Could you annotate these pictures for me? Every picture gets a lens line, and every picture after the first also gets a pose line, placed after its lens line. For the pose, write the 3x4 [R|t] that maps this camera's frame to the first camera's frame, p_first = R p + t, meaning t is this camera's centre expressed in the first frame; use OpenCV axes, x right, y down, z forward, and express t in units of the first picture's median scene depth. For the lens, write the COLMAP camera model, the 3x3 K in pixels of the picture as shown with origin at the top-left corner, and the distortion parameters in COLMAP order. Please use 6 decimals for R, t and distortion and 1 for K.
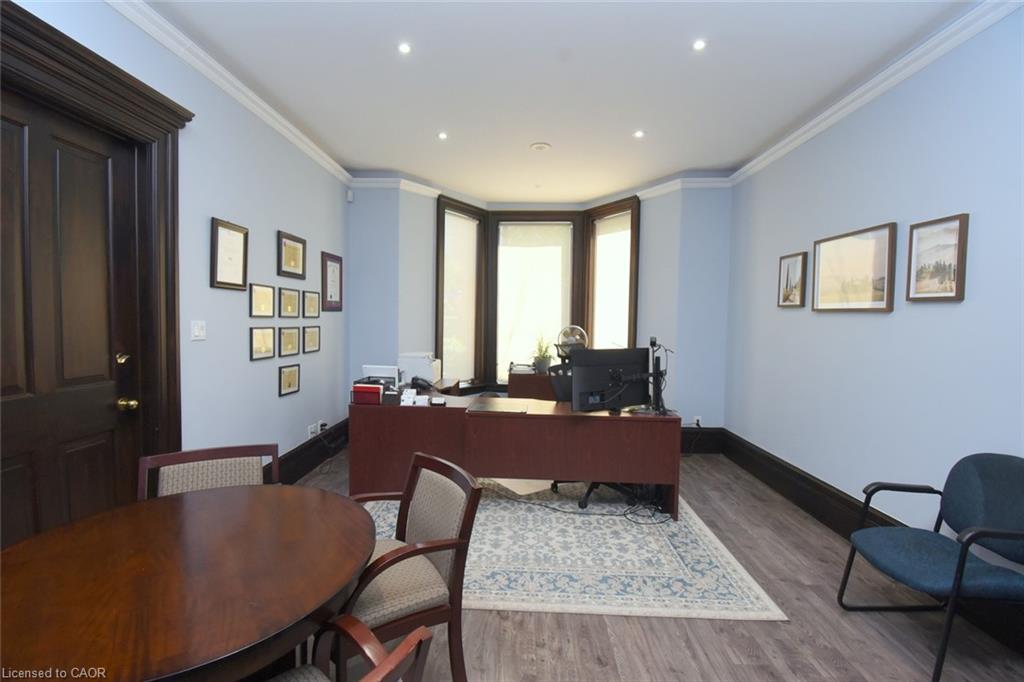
lens RADIAL K [[450.5, 0, 505.7], [0, 450.5, 340.9], [0, 0, 1]] dist [0.015882, -0.023375]
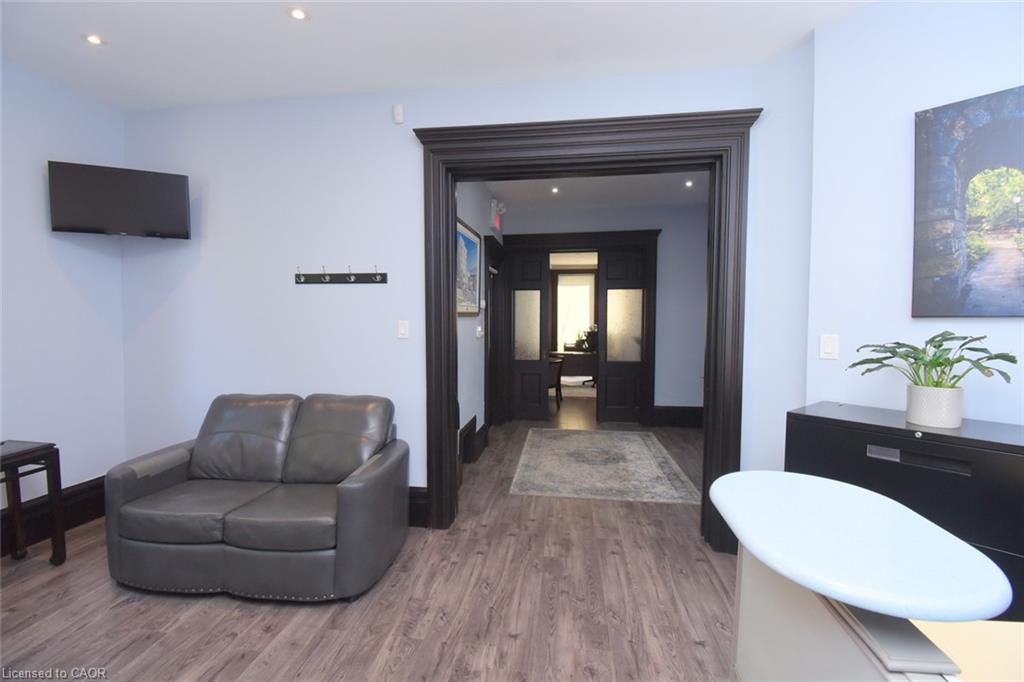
lens RADIAL K [[450.5, 0, 505.7], [0, 450.5, 340.9], [0, 0, 1]] dist [0.015882, -0.023375]
pose [[0.995462, -0.006397, -0.094941, -0.097949], [0.006340, 0.999979, -0.000903, 0.069613], [0.094945, 0.000297, 0.995483, -1.744018]]
